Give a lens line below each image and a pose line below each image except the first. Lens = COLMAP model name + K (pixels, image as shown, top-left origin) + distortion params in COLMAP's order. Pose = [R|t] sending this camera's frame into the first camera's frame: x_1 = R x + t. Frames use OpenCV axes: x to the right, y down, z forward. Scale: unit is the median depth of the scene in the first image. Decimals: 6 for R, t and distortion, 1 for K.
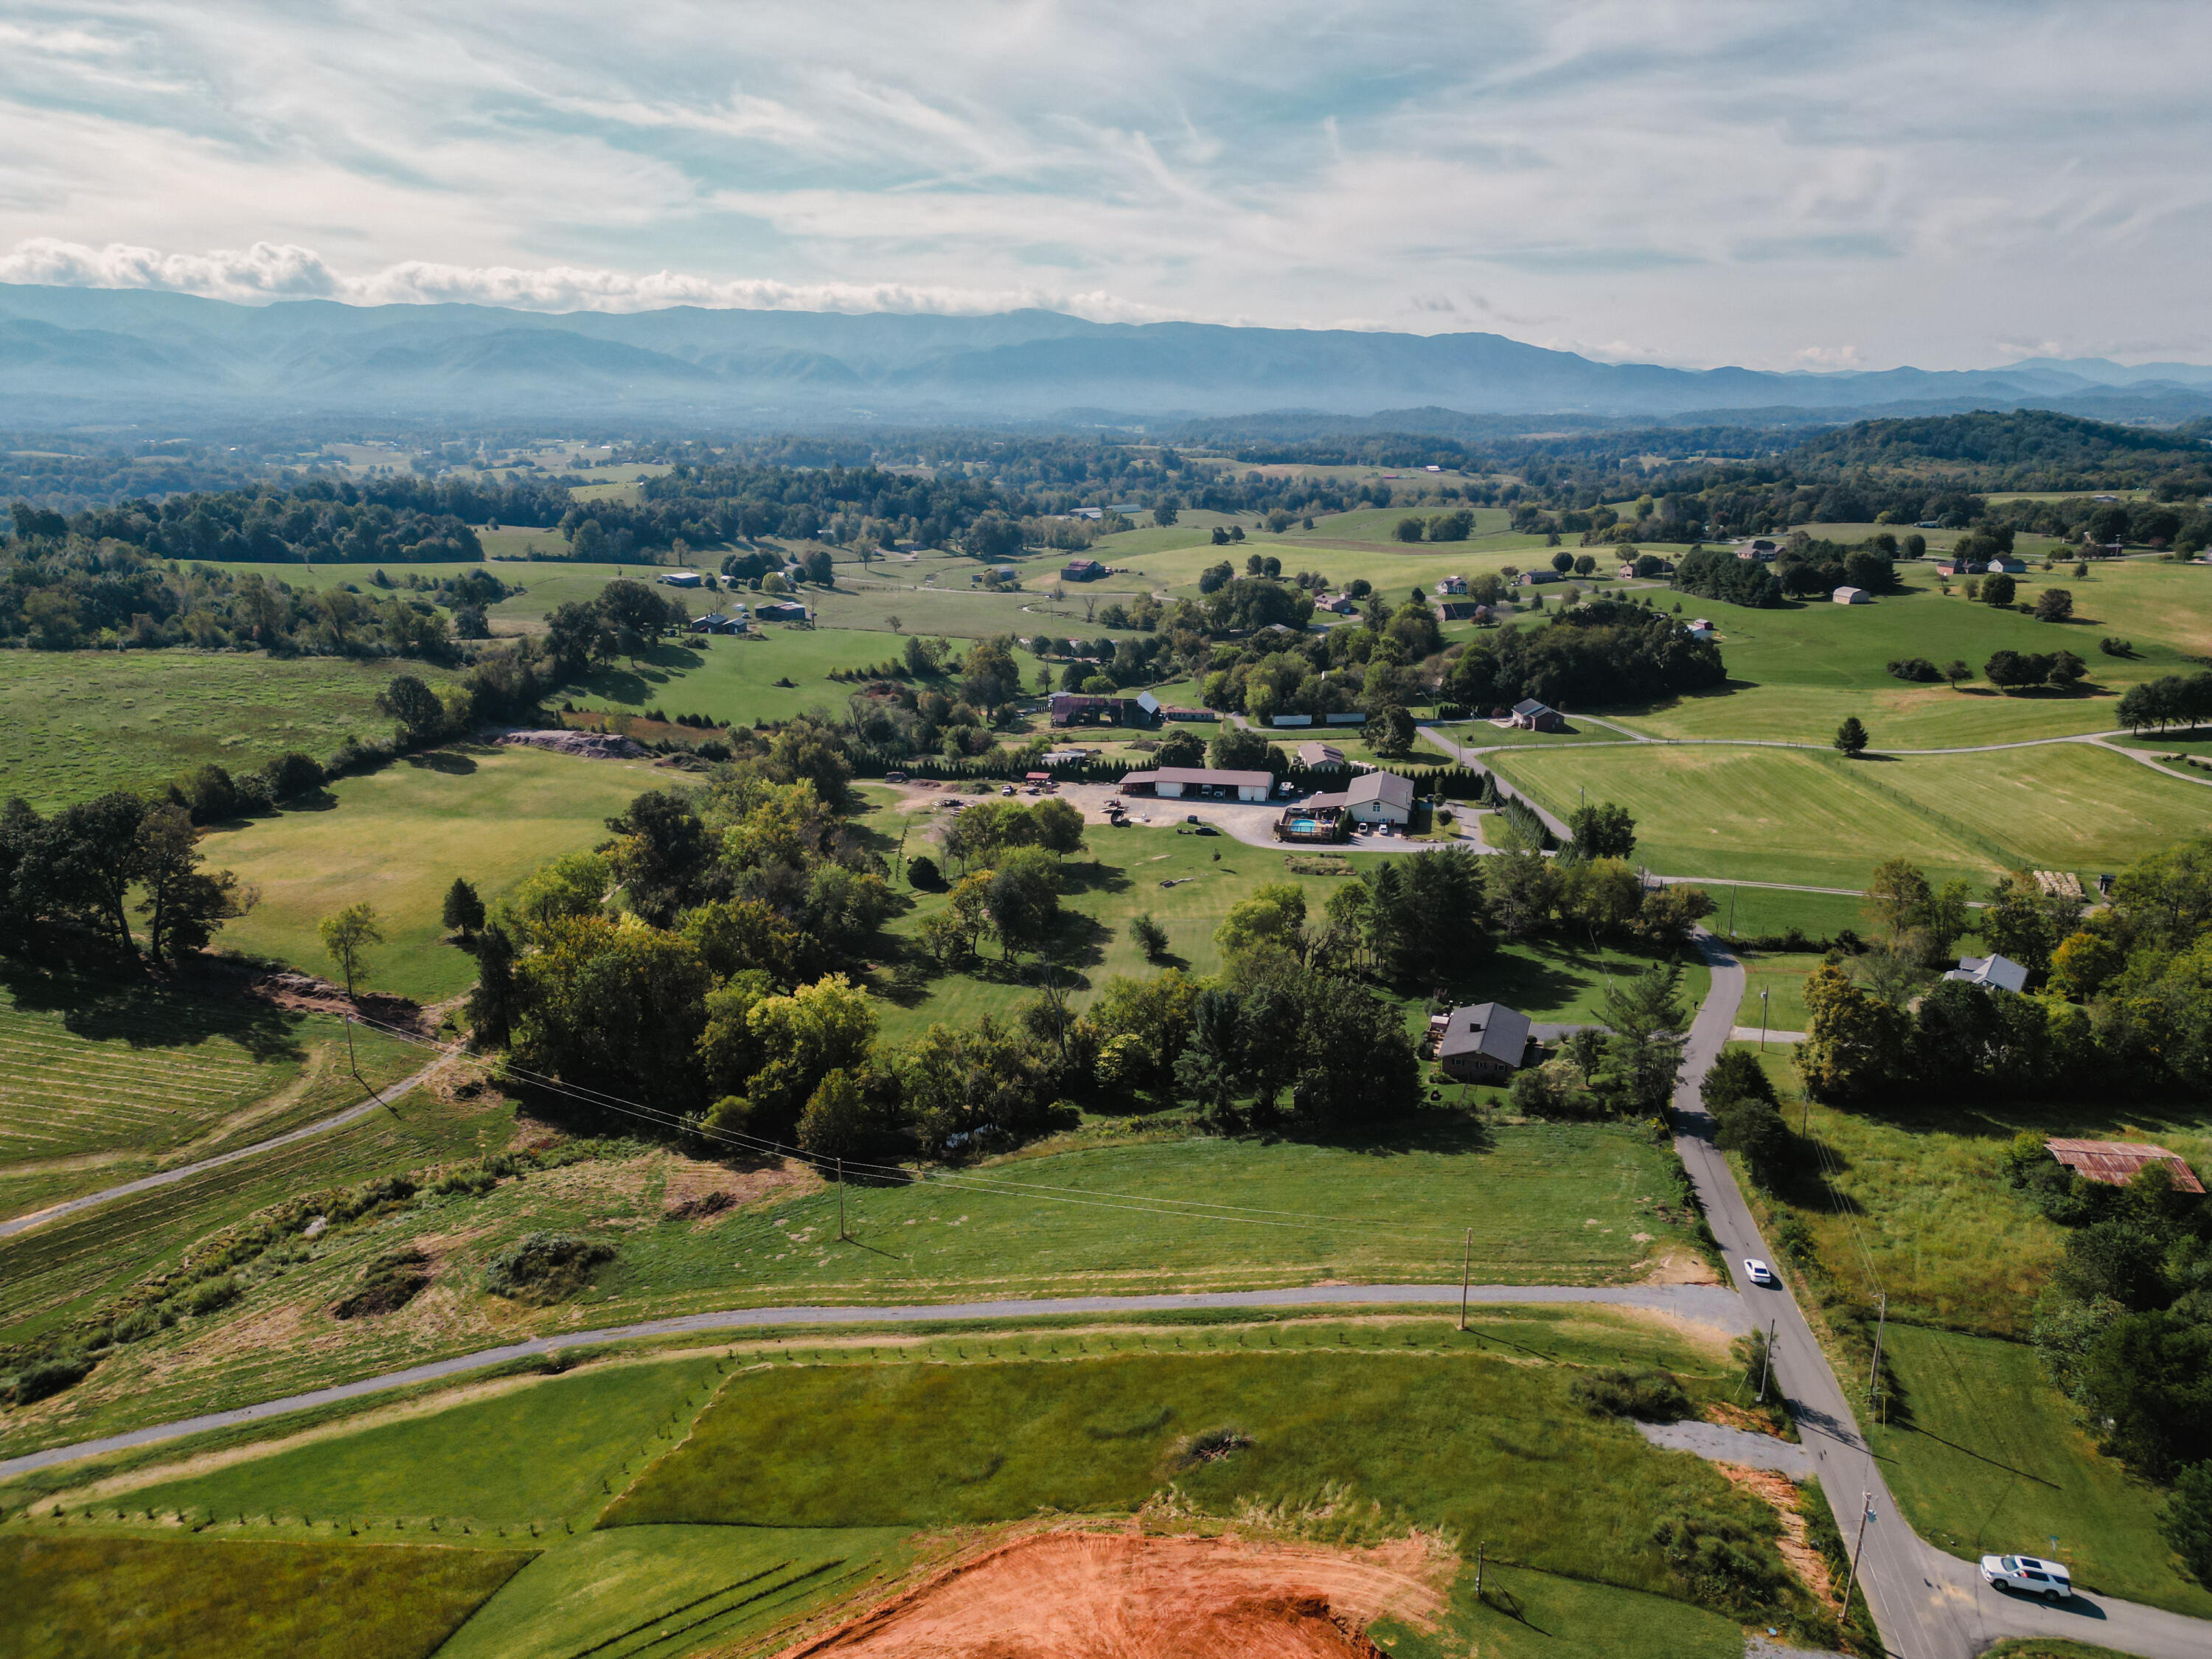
lens RADIAL K [[1540.4, 0, 1116.9], [0, 1540.4, 775.9], [0, 0, 1]] dist [0.084279, -0.087011]
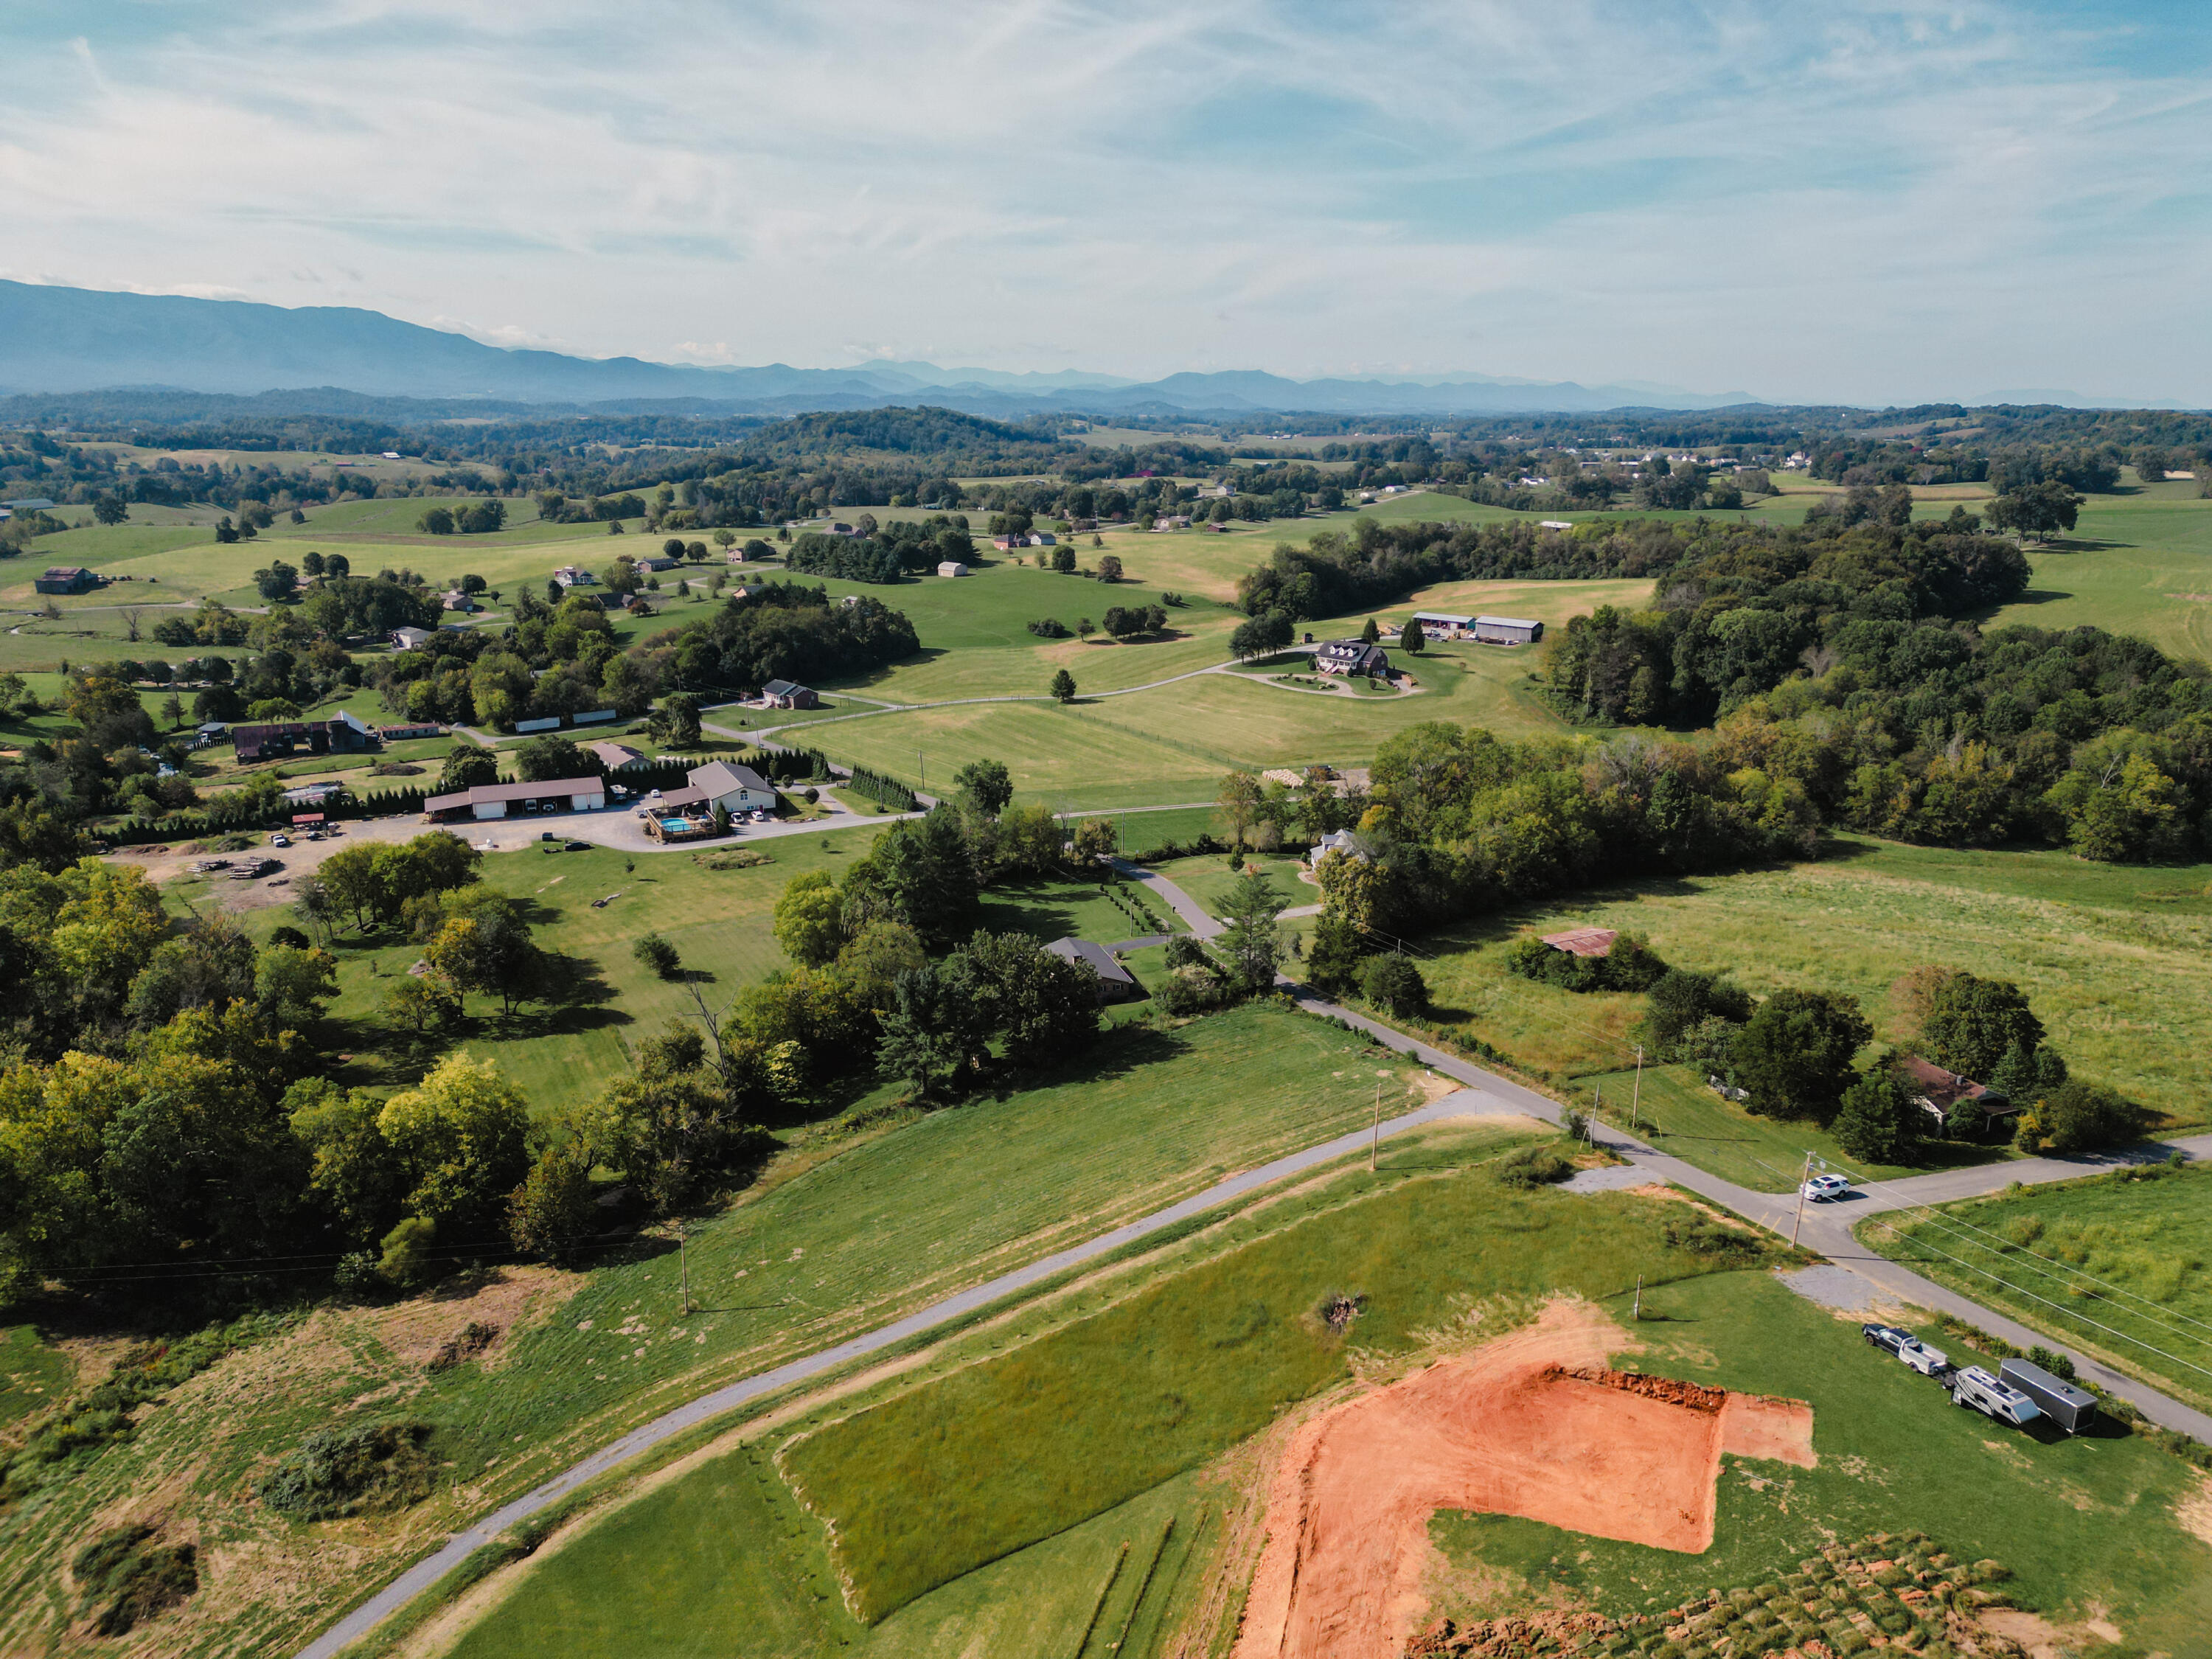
lens RADIAL K [[1540.4, 0, 1073.7], [0, 1540.4, 800.6], [0, 0, 1]] dist [0.084279, -0.087011]
pose [[0.790825, -0.139386, 0.595959, -0.241455], [0.125714, 0.989953, 0.064716, -0.013762], [-0.598992, 0.023741, 0.800403, 0.063214]]
